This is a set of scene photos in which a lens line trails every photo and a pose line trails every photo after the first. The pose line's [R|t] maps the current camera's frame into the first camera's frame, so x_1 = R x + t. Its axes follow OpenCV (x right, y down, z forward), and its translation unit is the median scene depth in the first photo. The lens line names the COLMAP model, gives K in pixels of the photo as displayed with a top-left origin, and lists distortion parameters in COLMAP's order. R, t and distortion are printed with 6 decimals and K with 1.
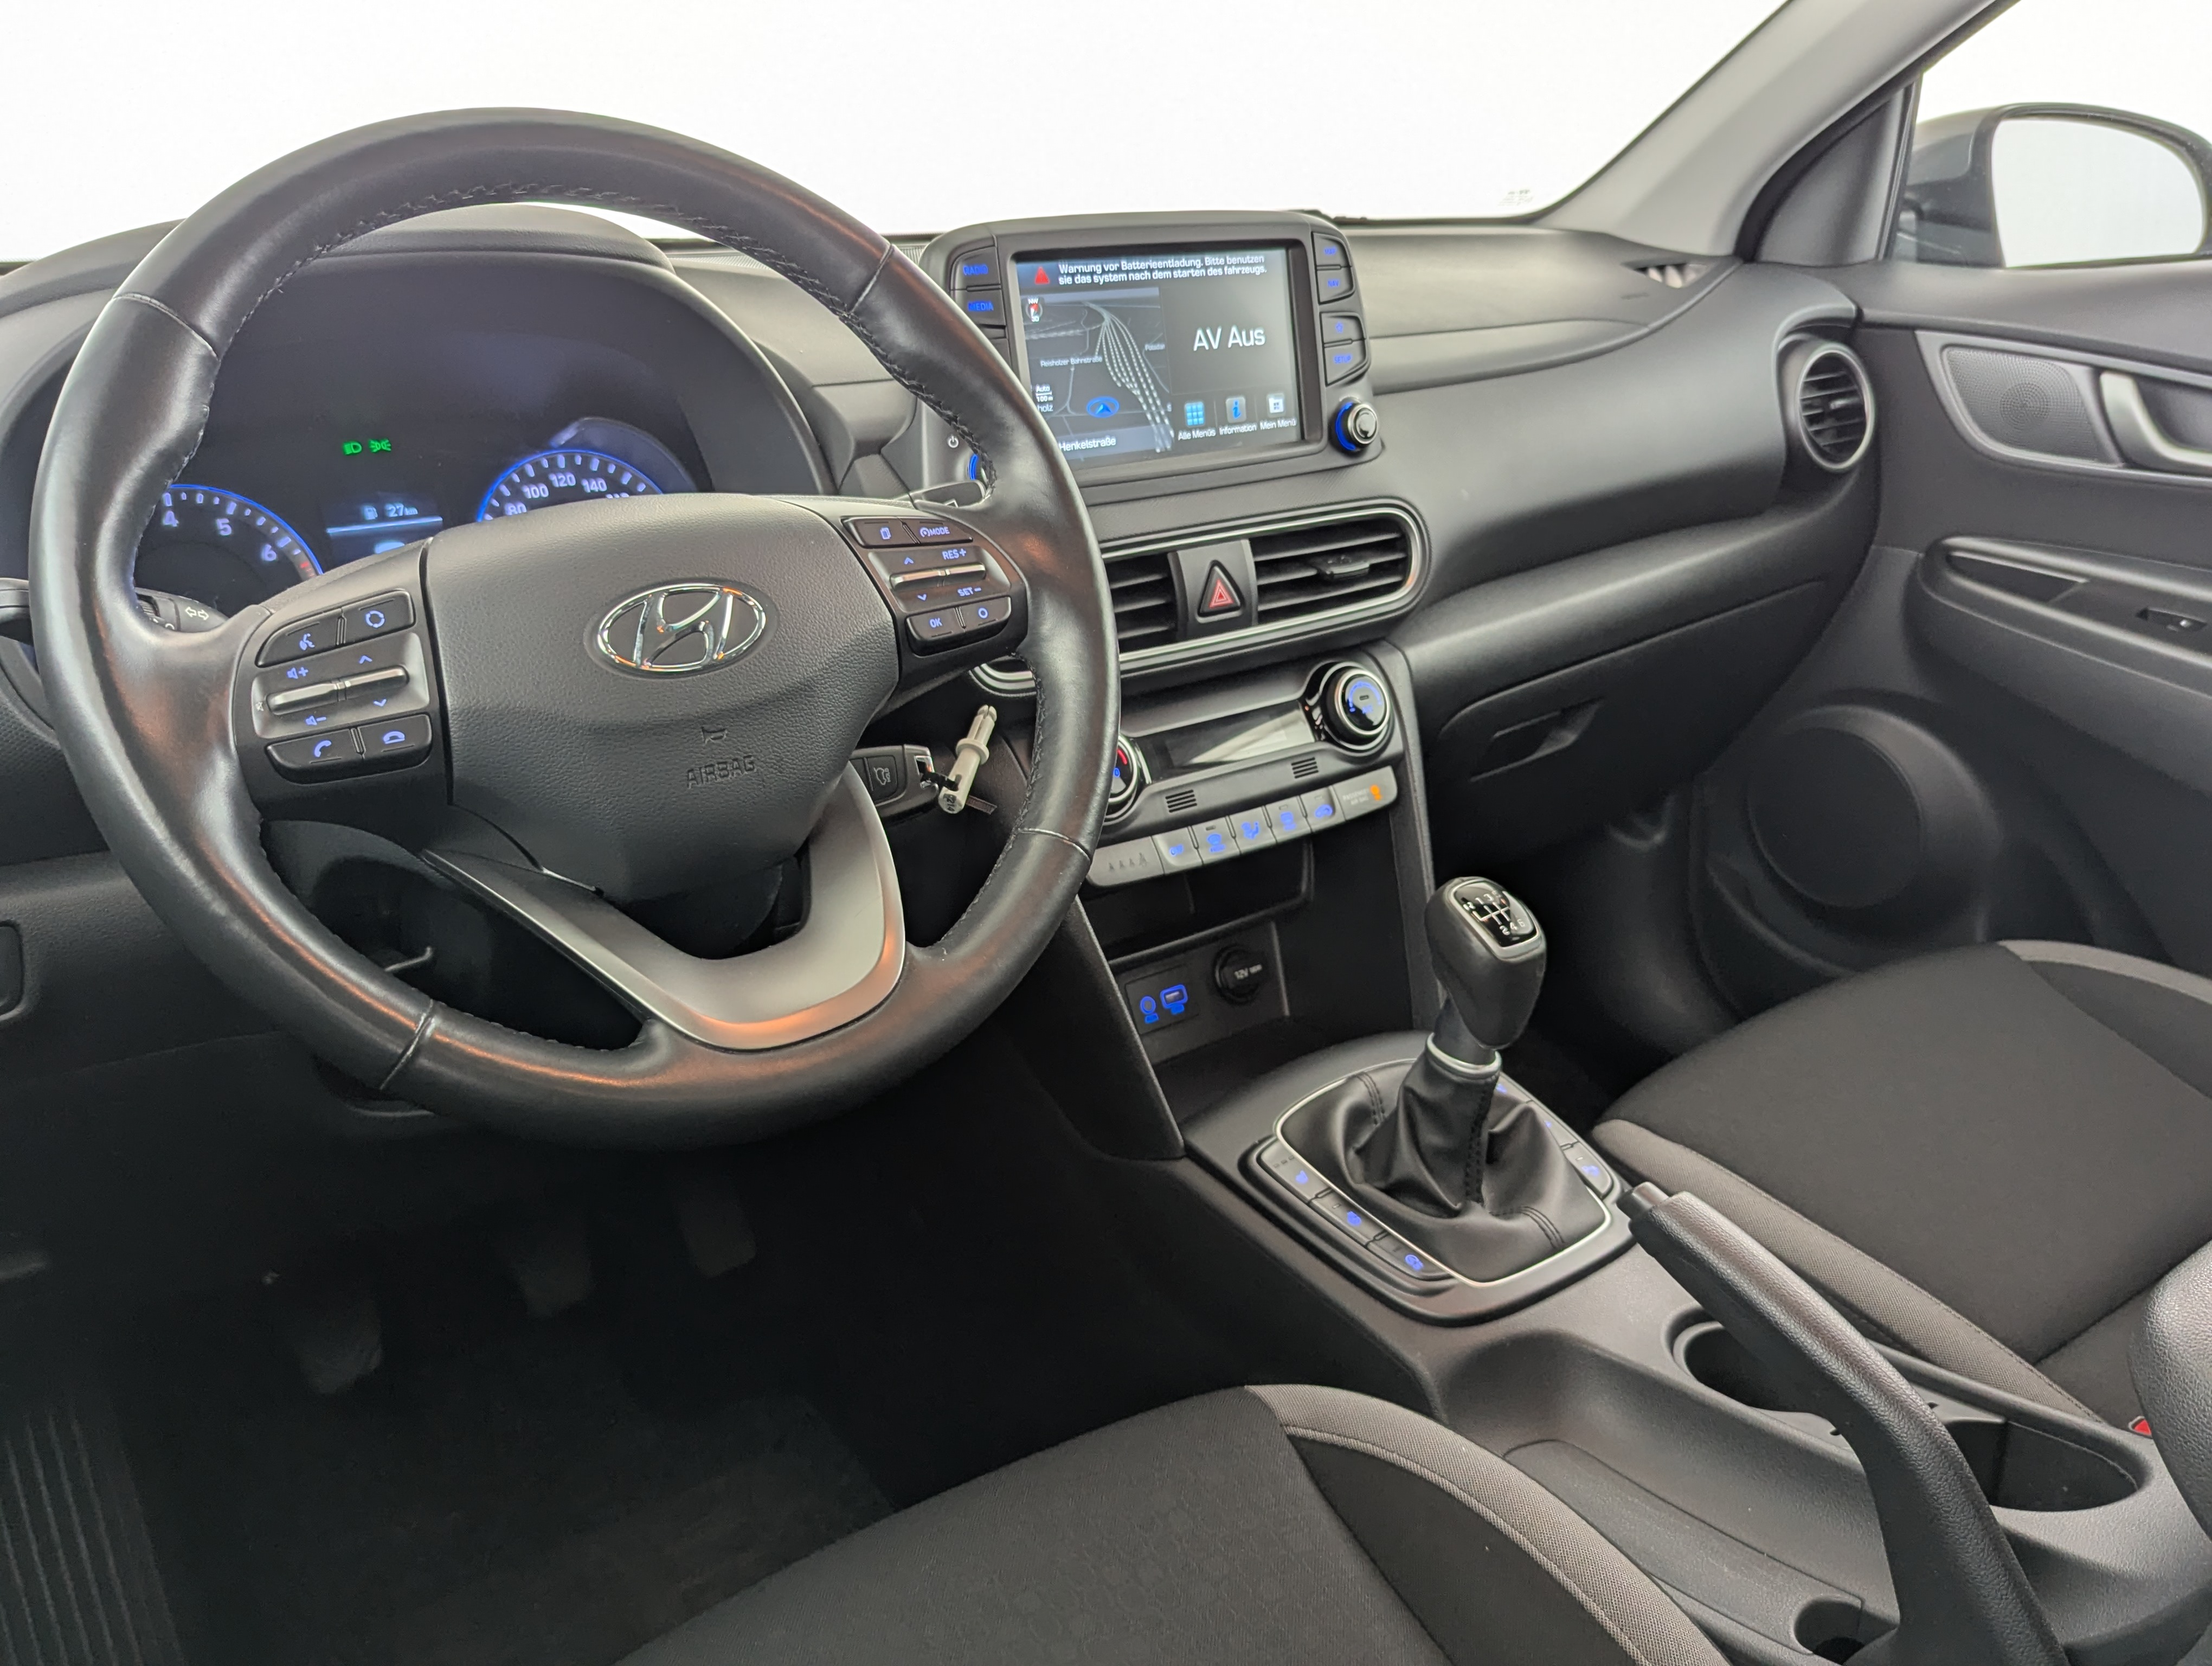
lens RADIAL K [[1781.7, 0, 1172.0], [0, 1781.7, 831.2], [0, 0, 1]] dist [0.008358, -0.002831]
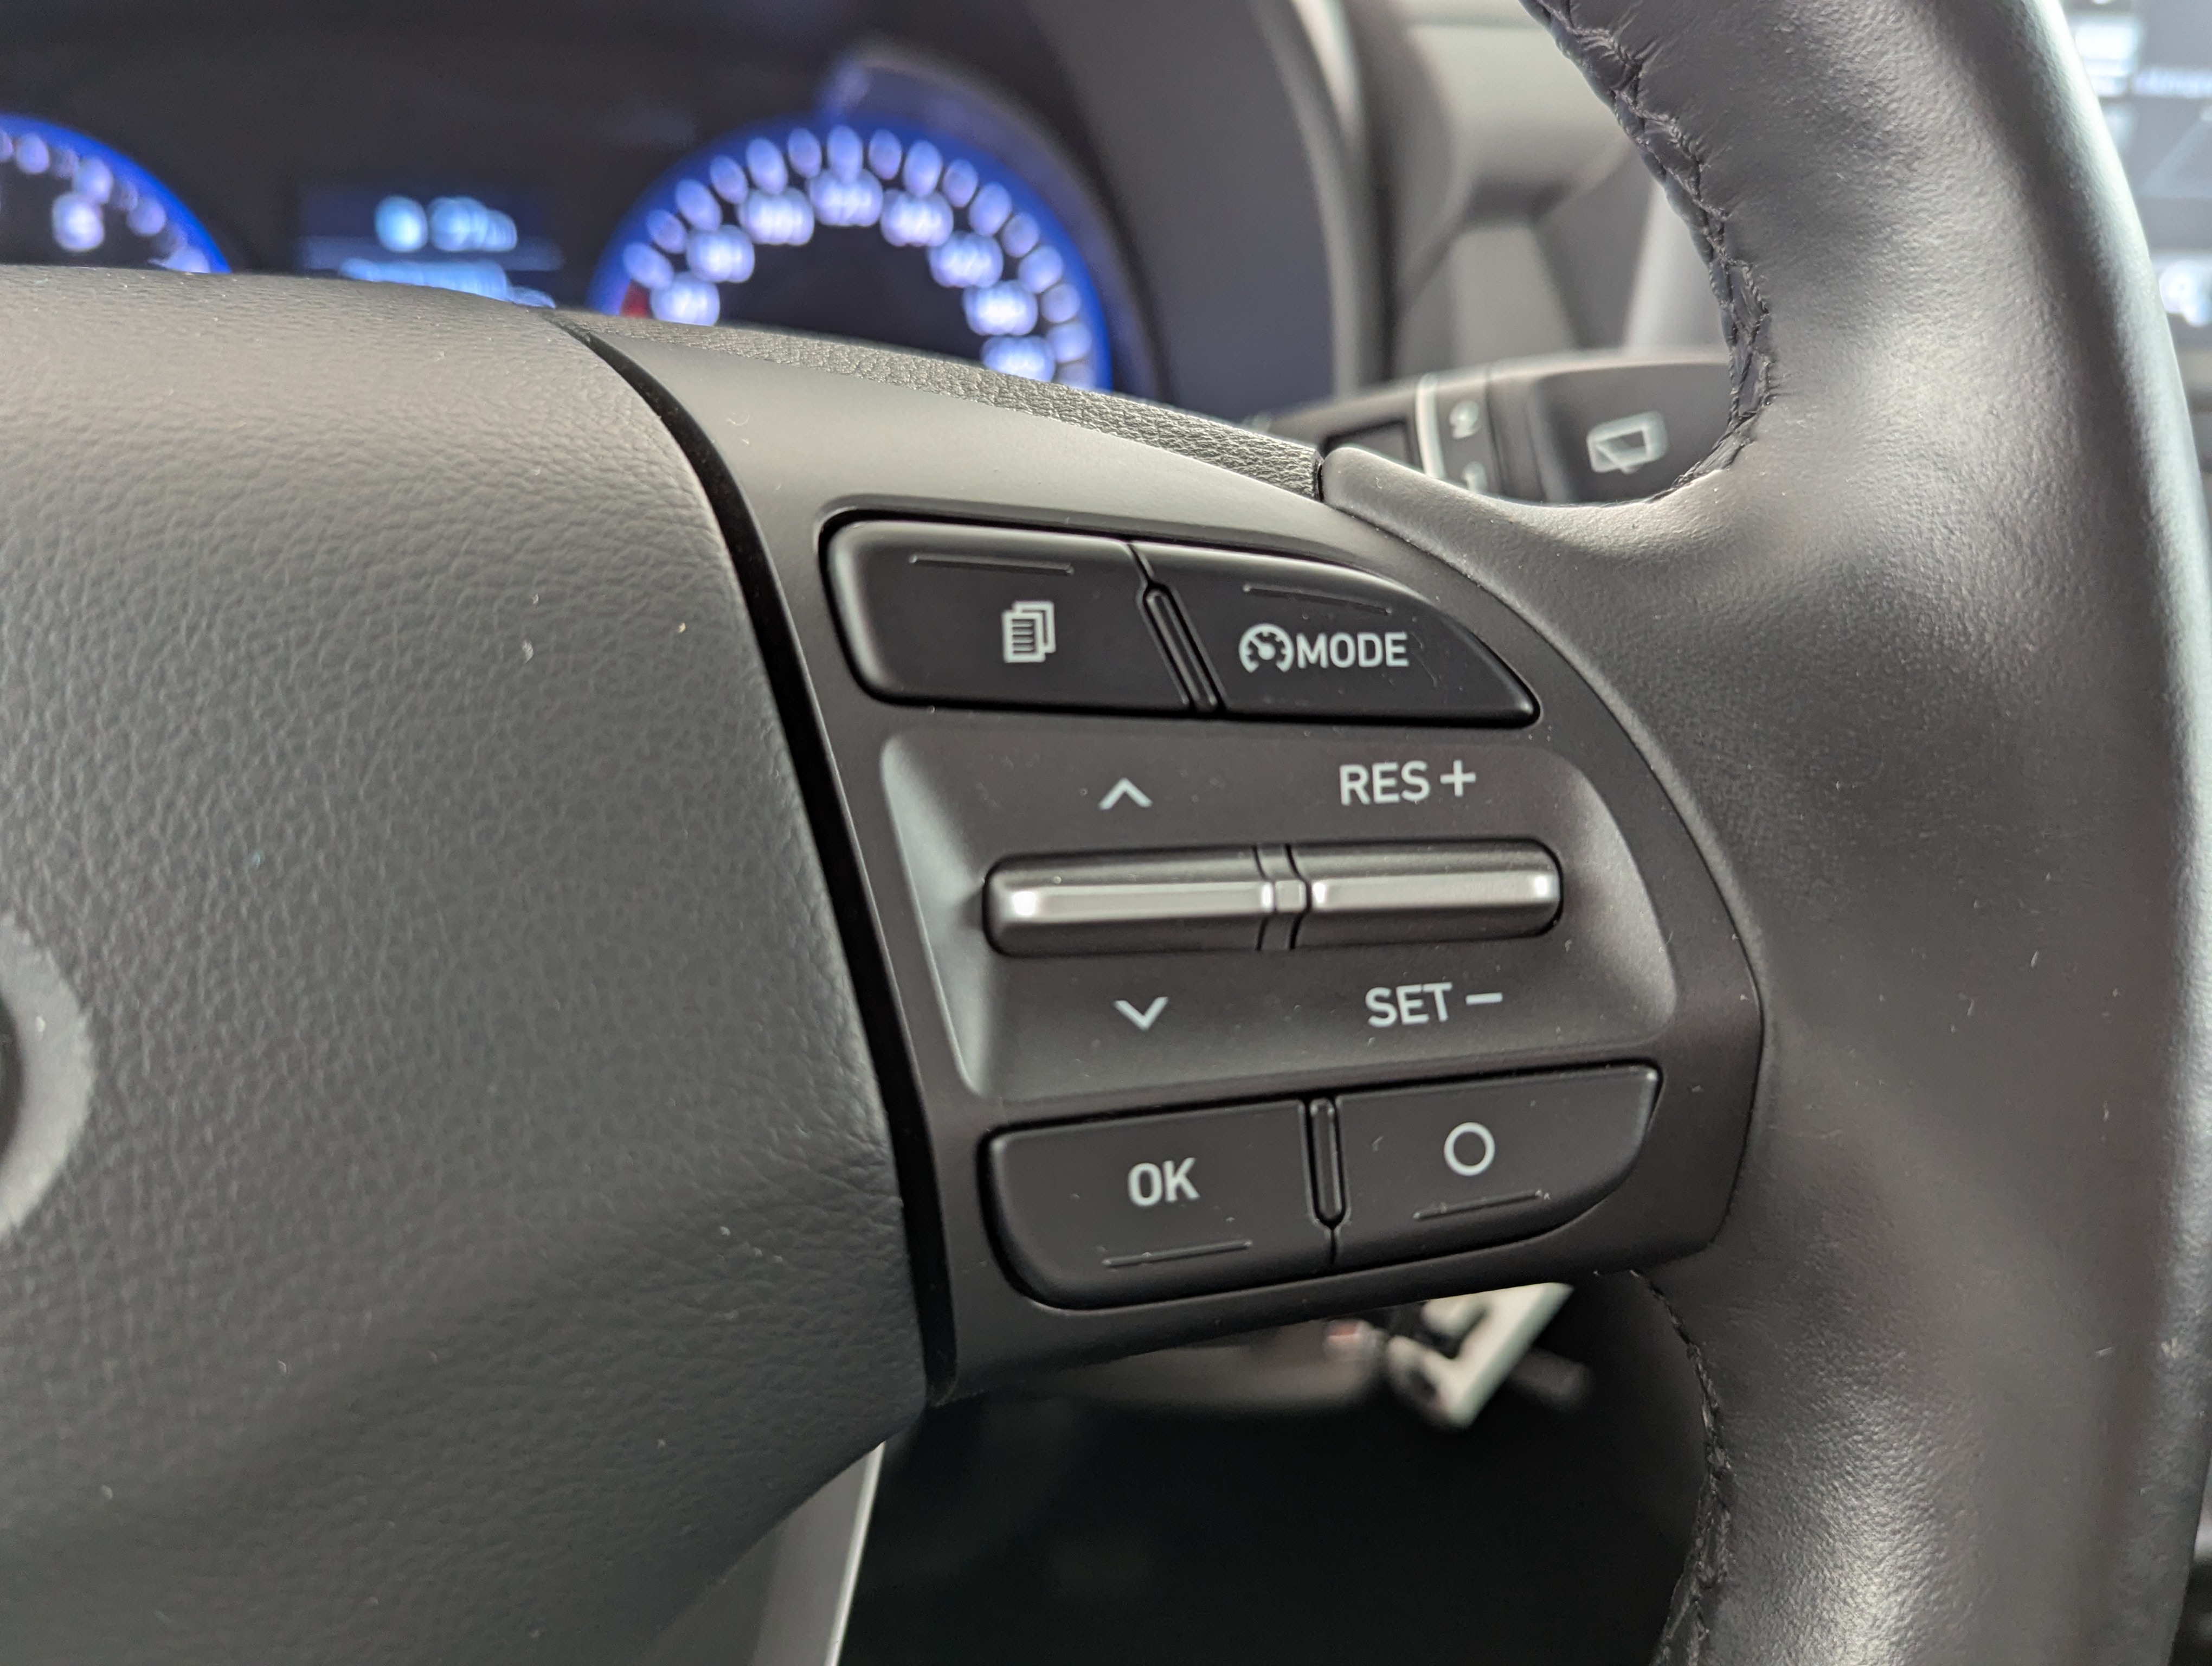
lens RADIAL K [[1826.9, 0, 1143.9], [0, 1826.9, 733.5], [0, 0, 1]] dist [-0.010560, 0.000660]
pose [[0.864062, 0.236923, -0.444145, -0.048914], [-0.206660, 0.971490, 0.116182, -0.139938], [0.459009, -0.008601, 0.888390, 0.645571]]
